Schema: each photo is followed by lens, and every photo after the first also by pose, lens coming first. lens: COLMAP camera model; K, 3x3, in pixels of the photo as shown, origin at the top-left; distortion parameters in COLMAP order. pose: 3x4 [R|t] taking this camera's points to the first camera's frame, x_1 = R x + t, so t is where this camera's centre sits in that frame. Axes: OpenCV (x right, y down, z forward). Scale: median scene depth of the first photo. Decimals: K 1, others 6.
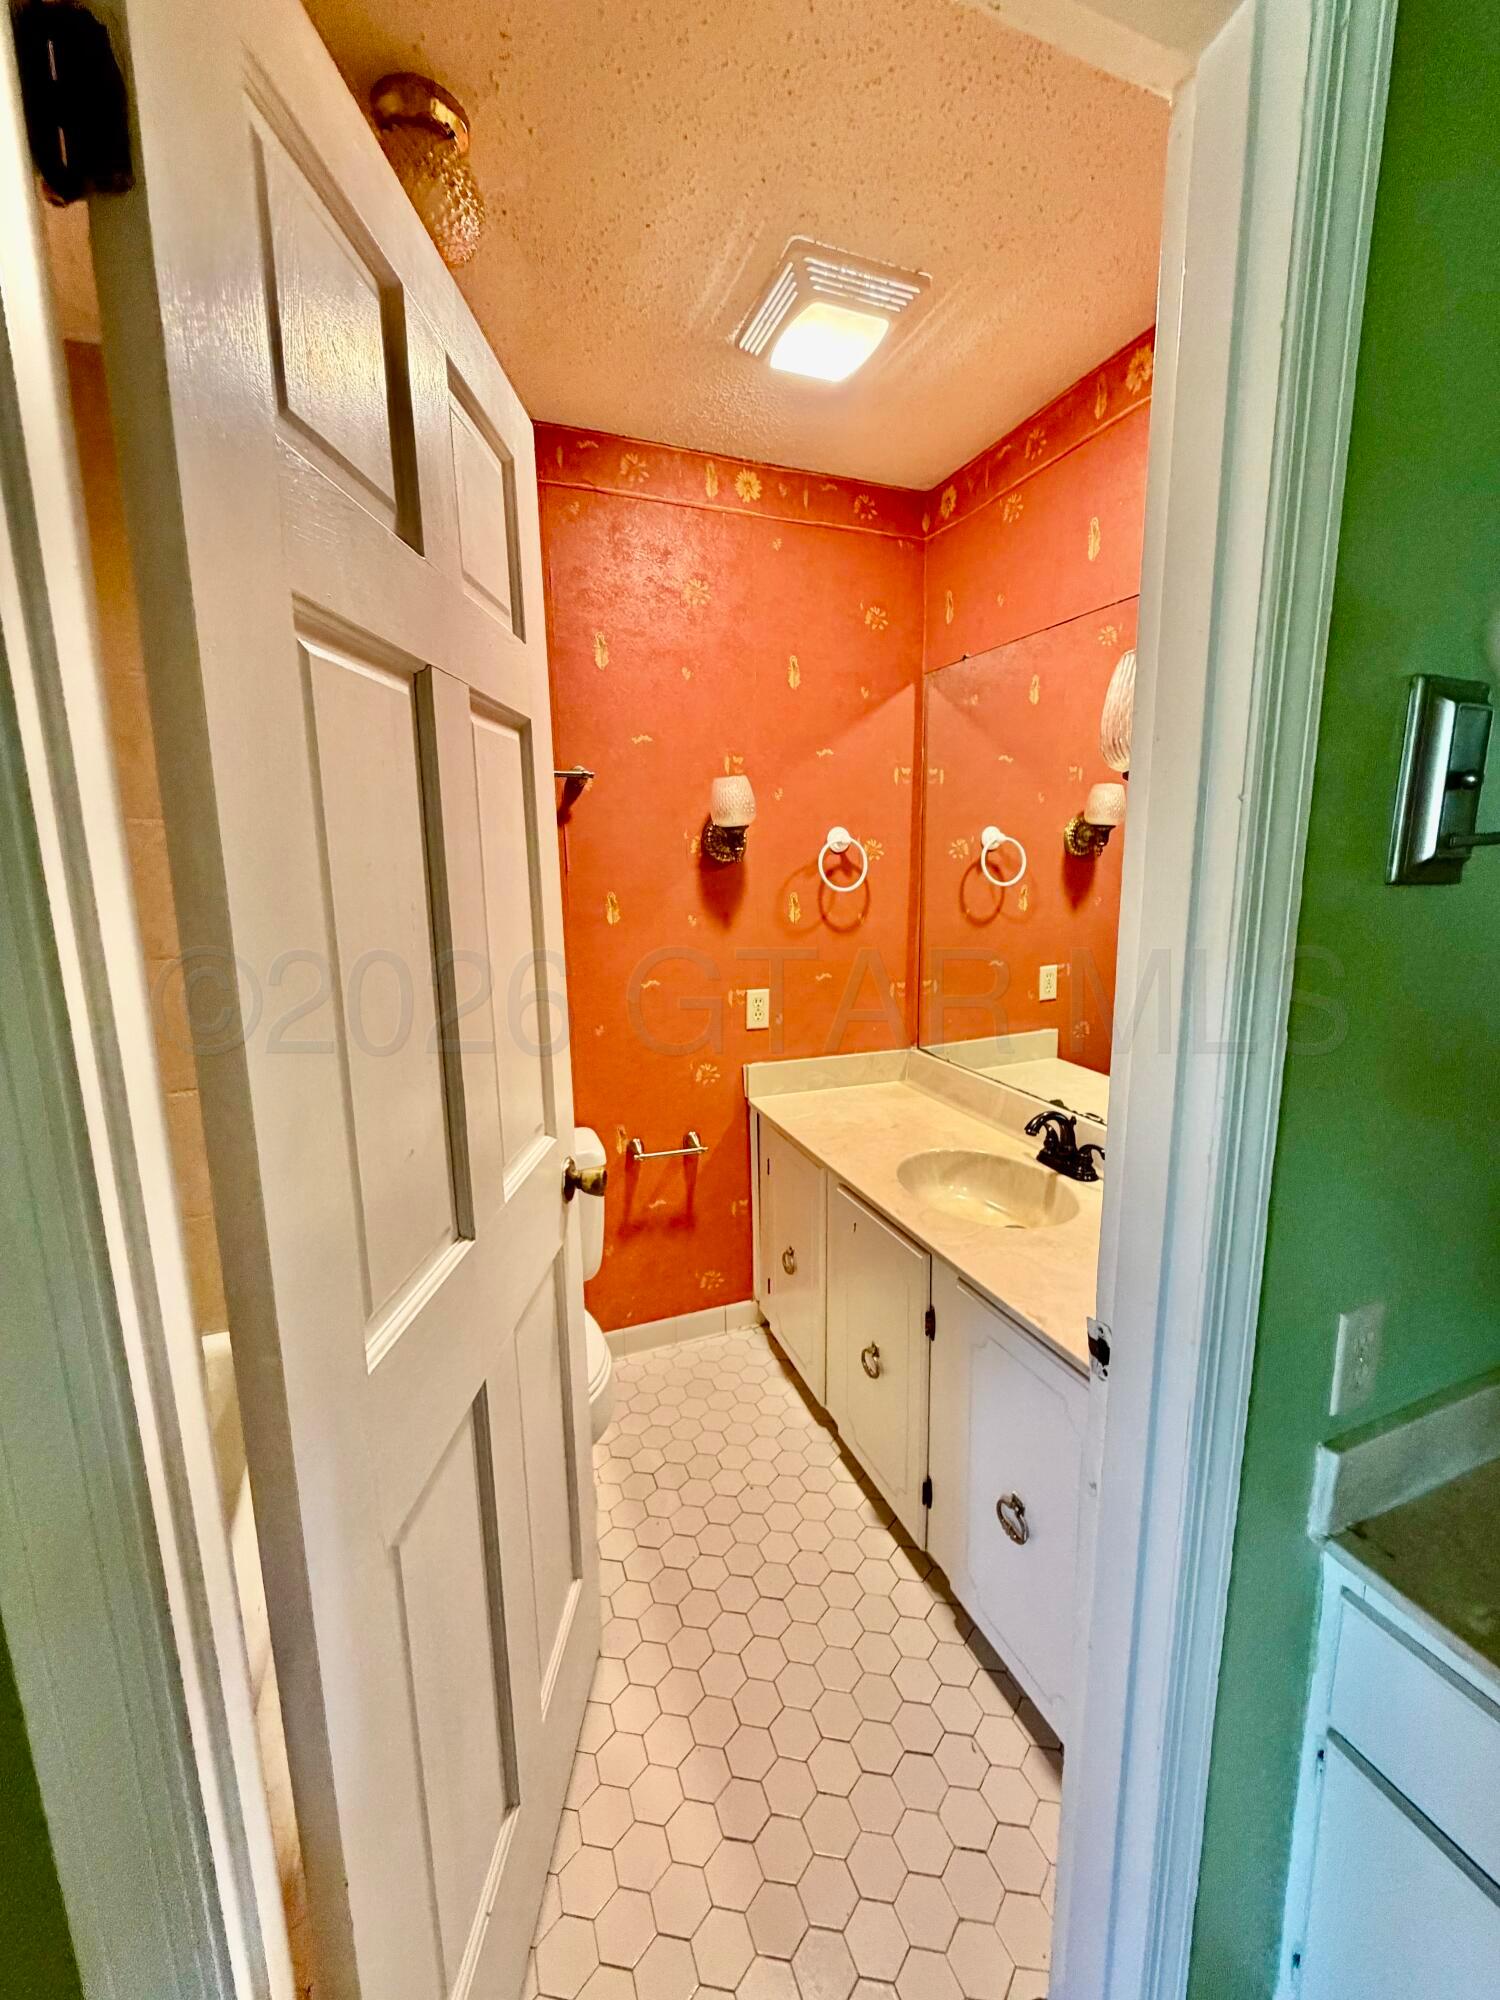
lens RADIAL K [[803.6, 0, 747.8], [0, 803.6, 996.4], [0, 0, 1]] dist [-0.000101, -0.000456]
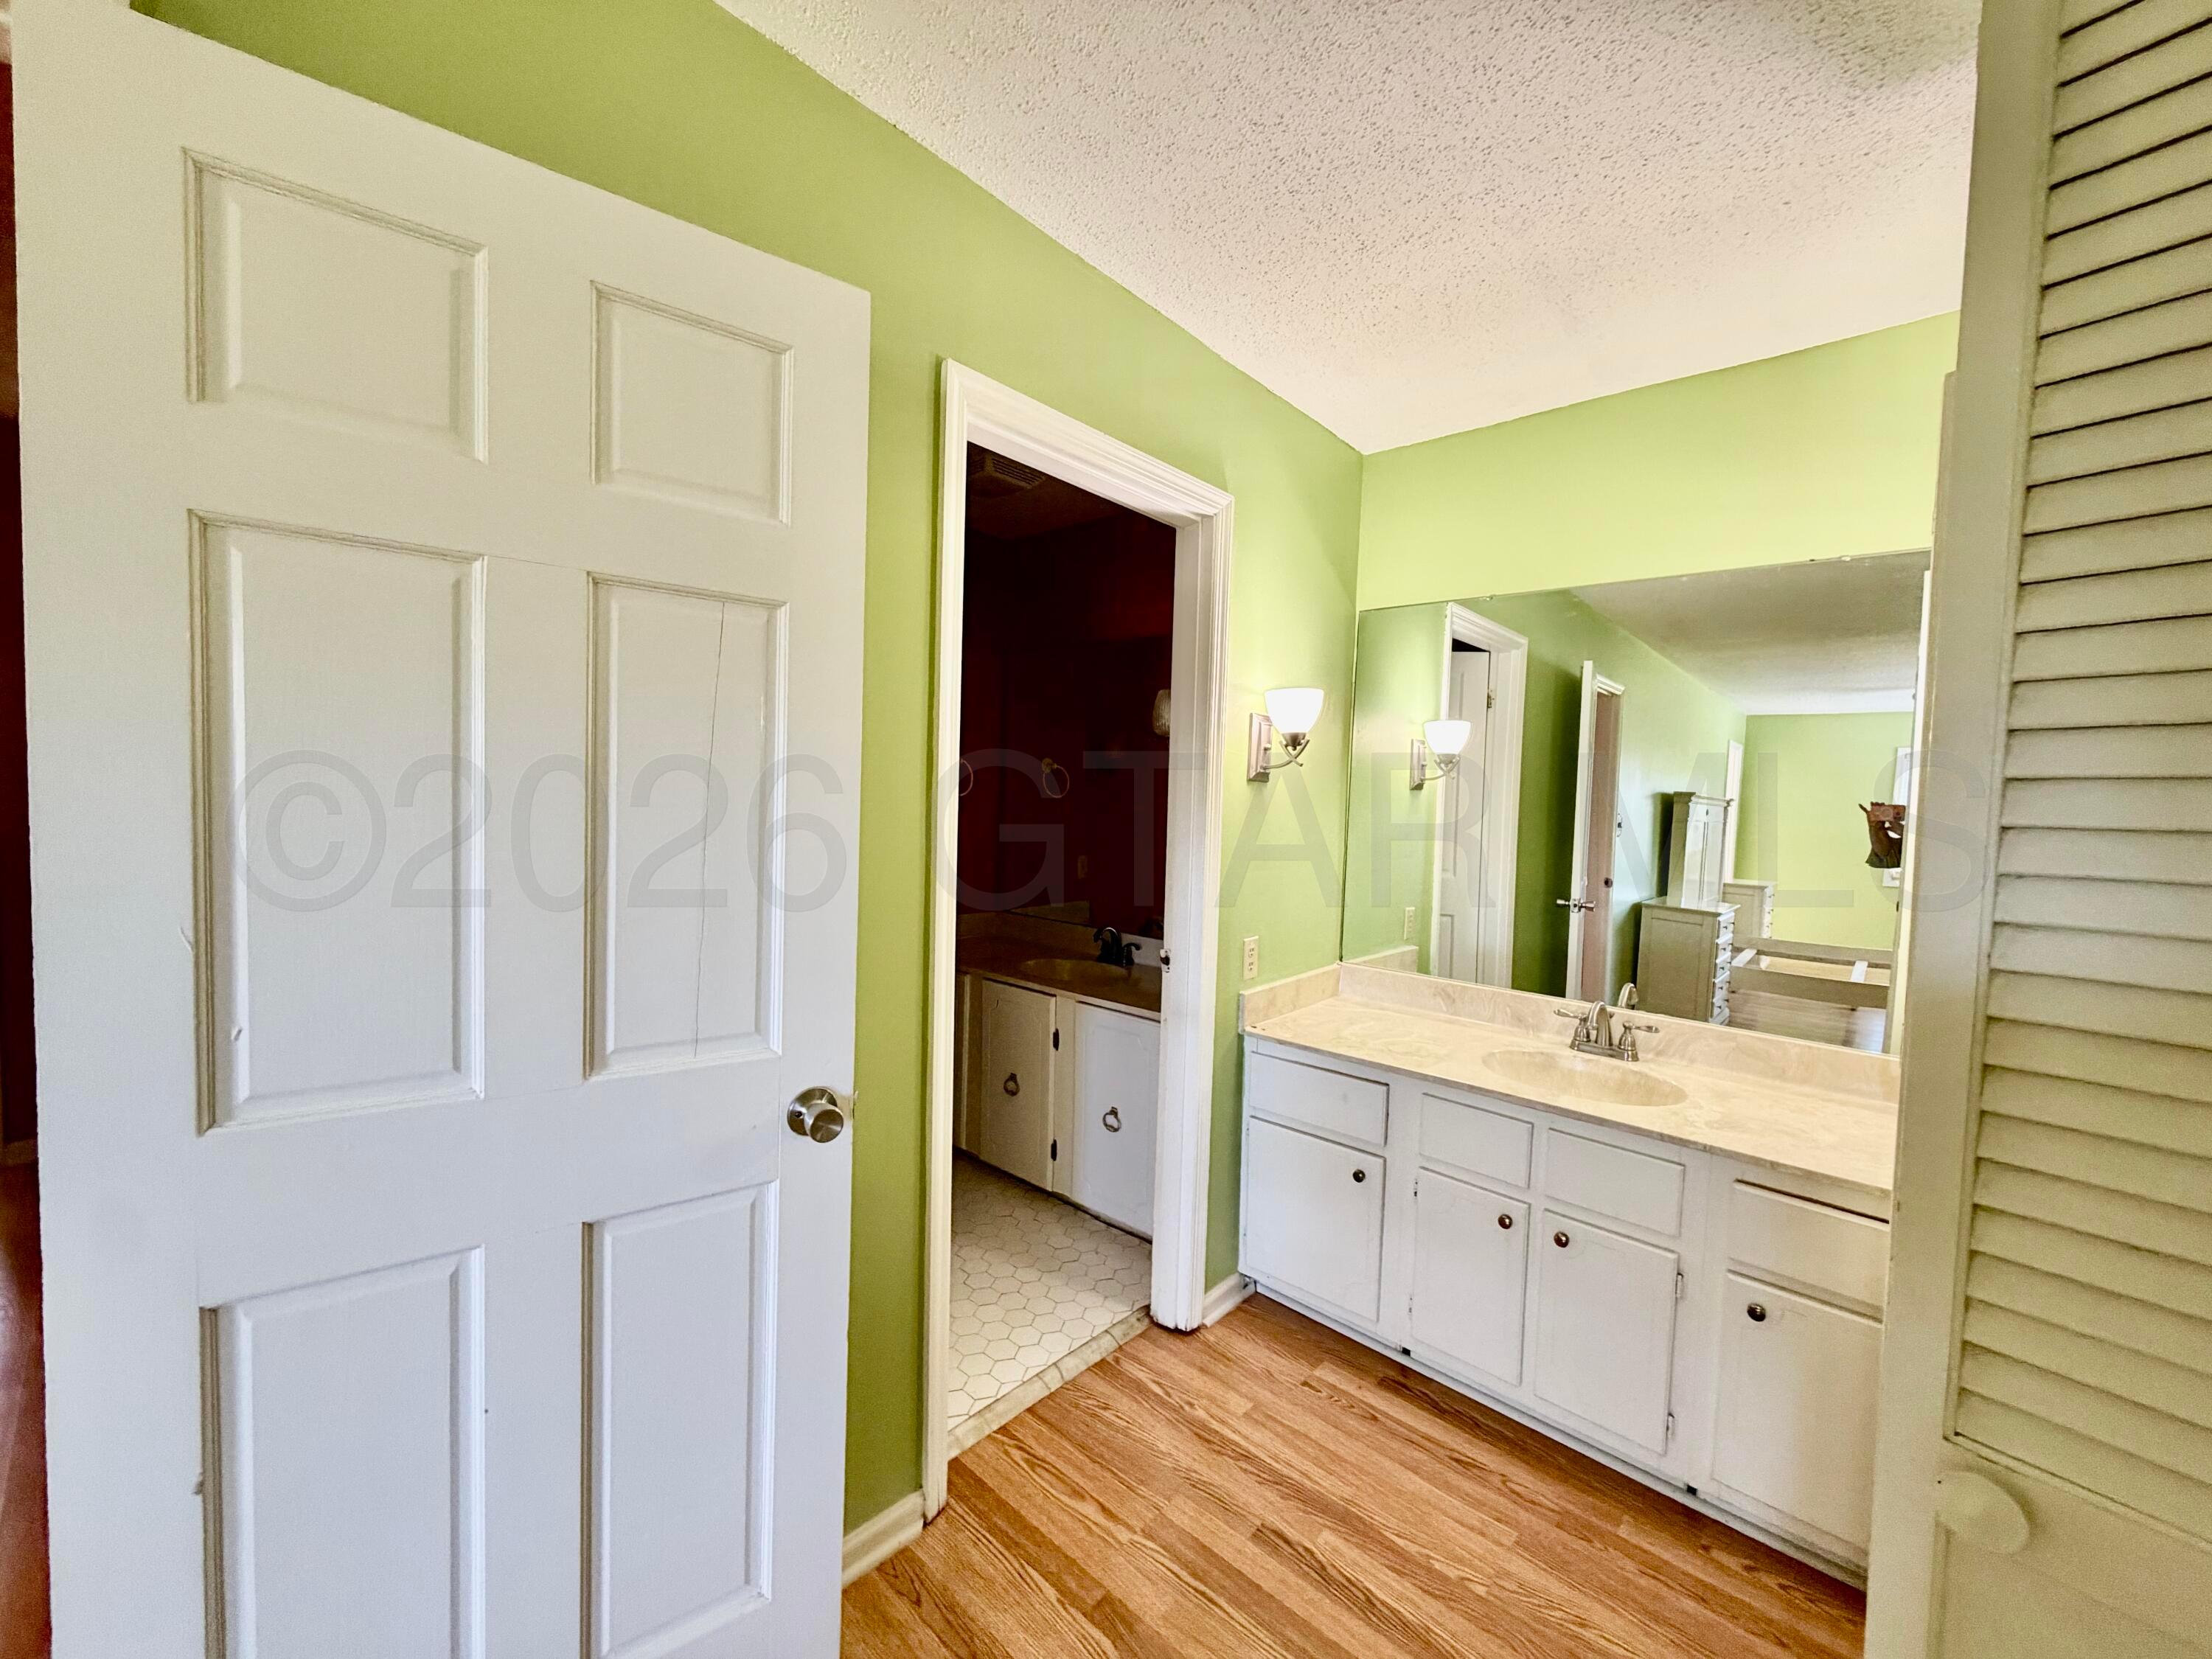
lens RADIAL K [[880.4, 0, 1113.5], [0, 880.4, 833.3], [0, 0, 1]] dist [0.000729, -0.000189]
pose [[0.895117, 0.021489, 0.445312, -0.310161], [0.034656, 0.992462, -0.117554, 0.121019], [-0.444481, 0.120658, 0.887625, -0.470198]]
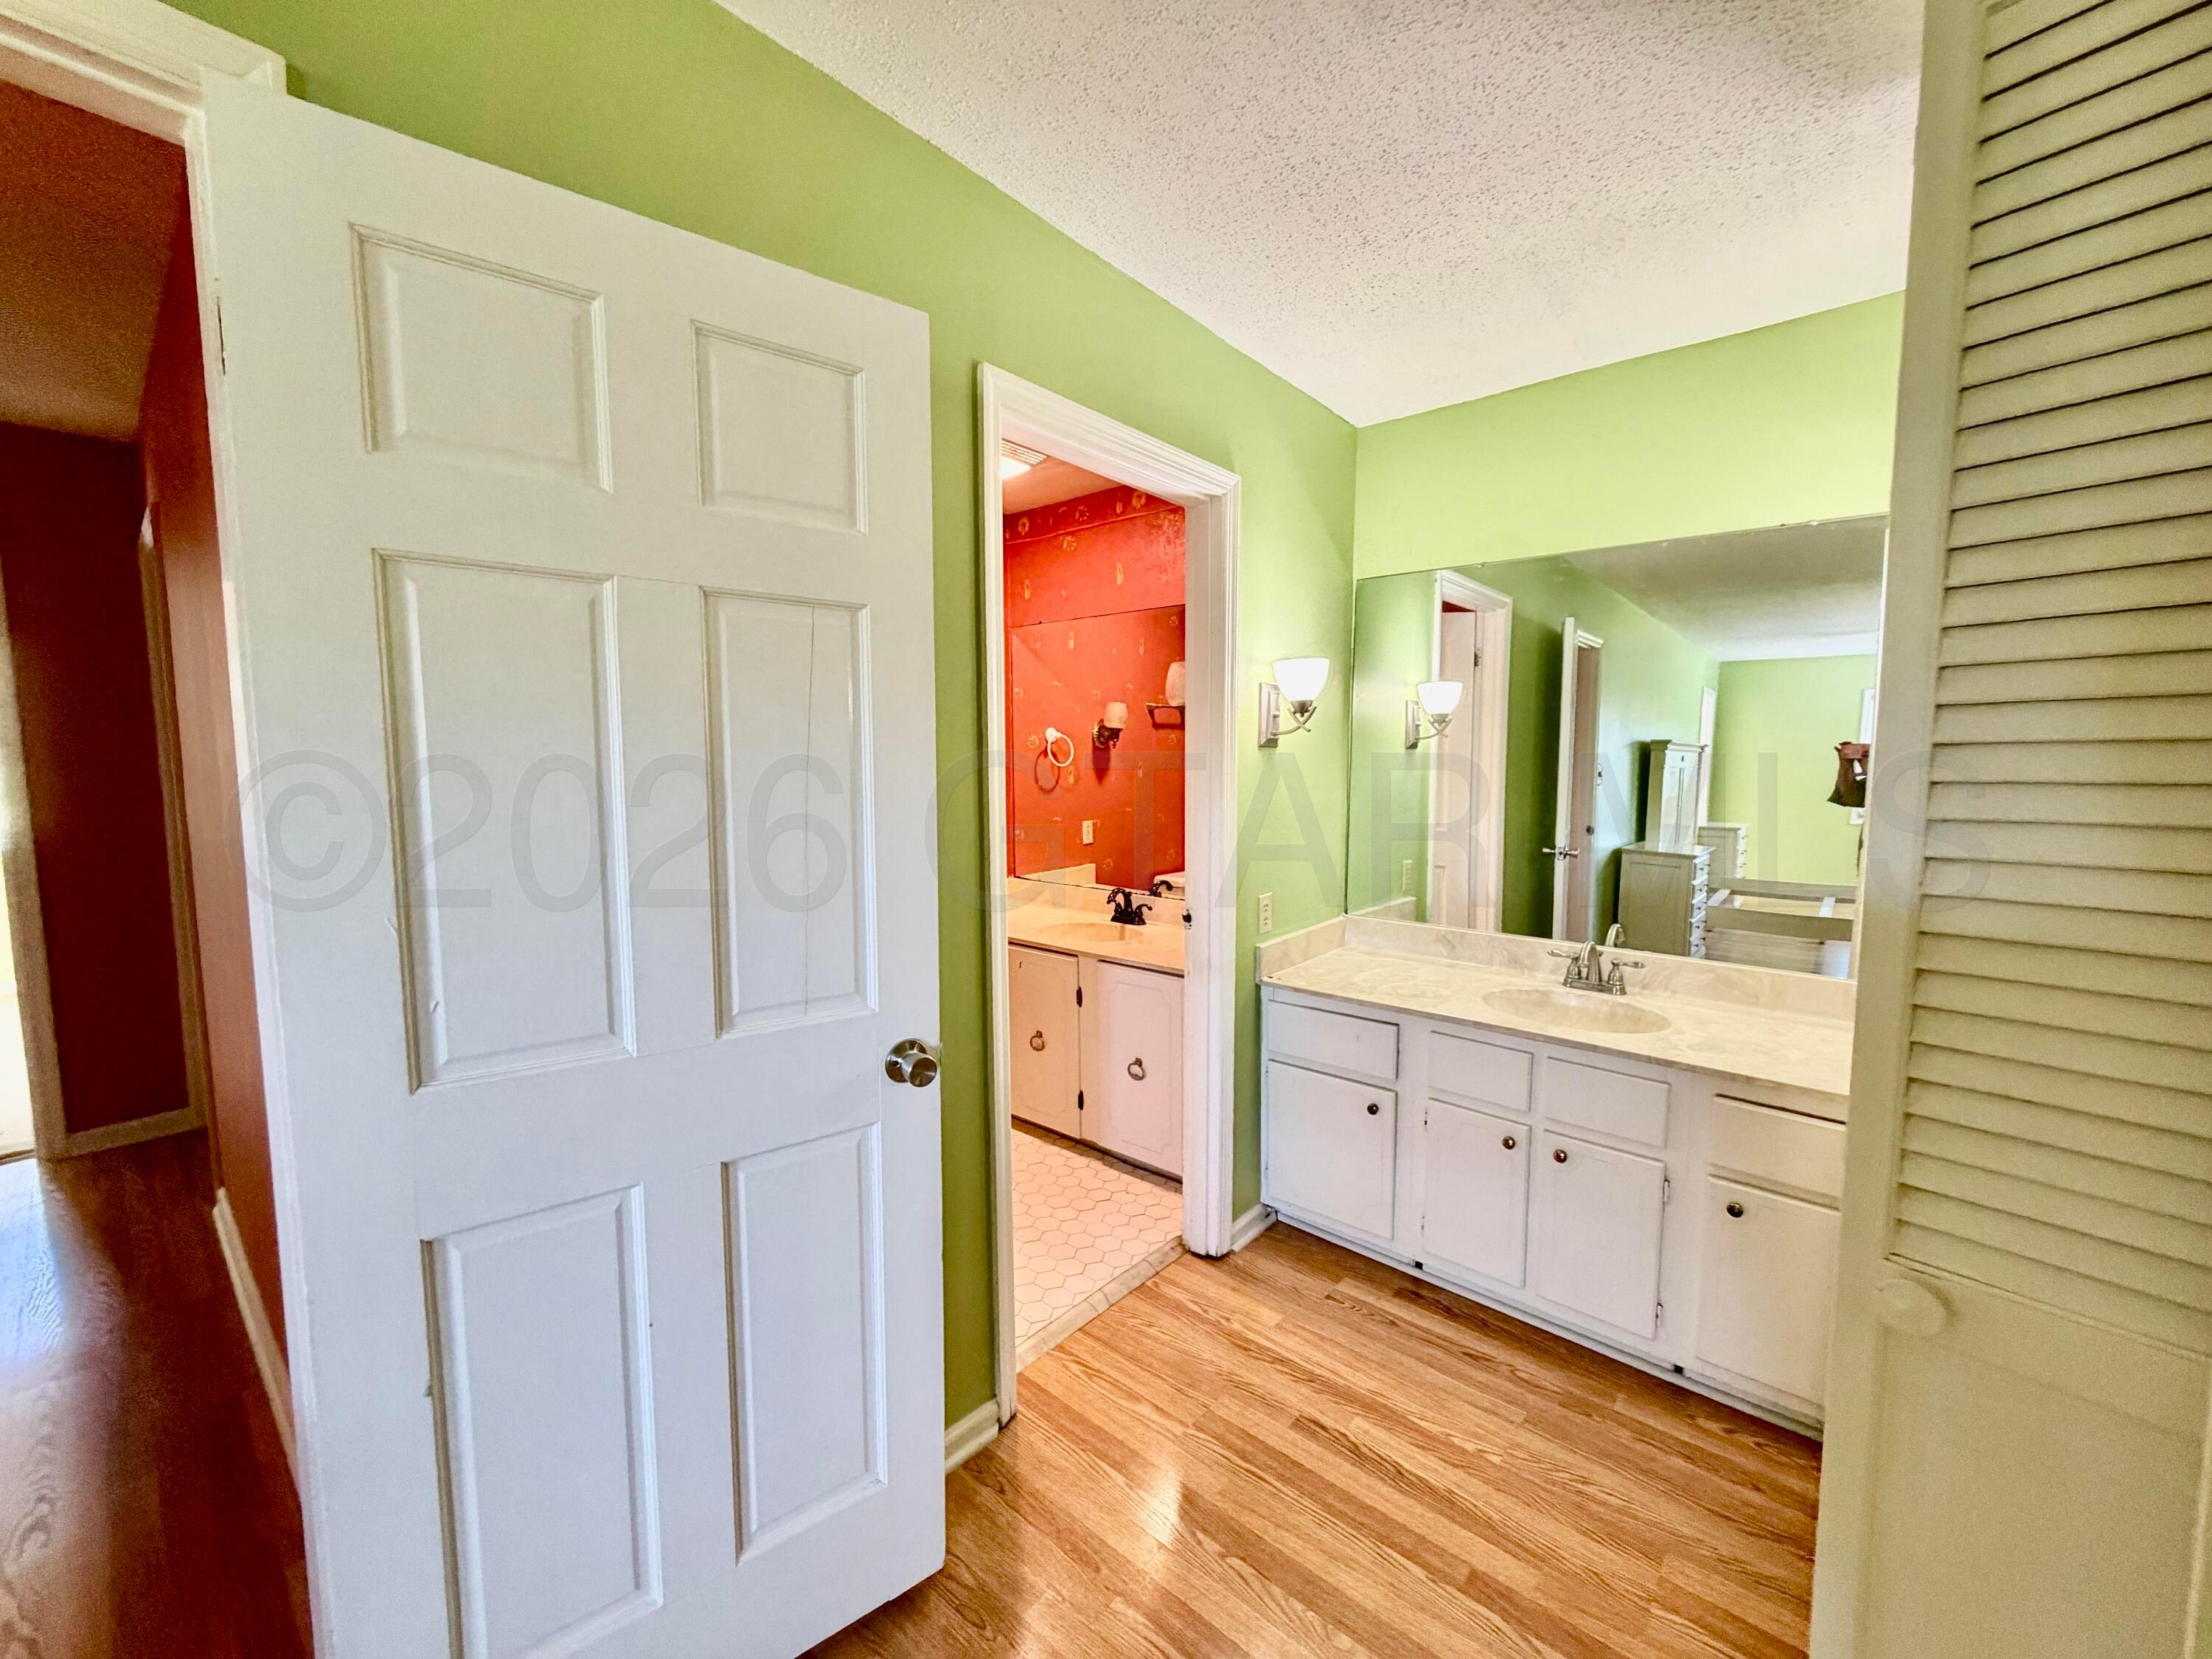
lens RADIAL K [[888.8, 0, 1105.8], [0, 888.8, 832.4], [0, 0, 1]] dist [-0.000101, -0.000456]
pose [[0.885948, -0.027288, 0.462981, -0.388750], [0.070119, 0.994673, -0.075553, 0.119834], [-0.458453, 0.099400, 0.883142, -0.506876]]
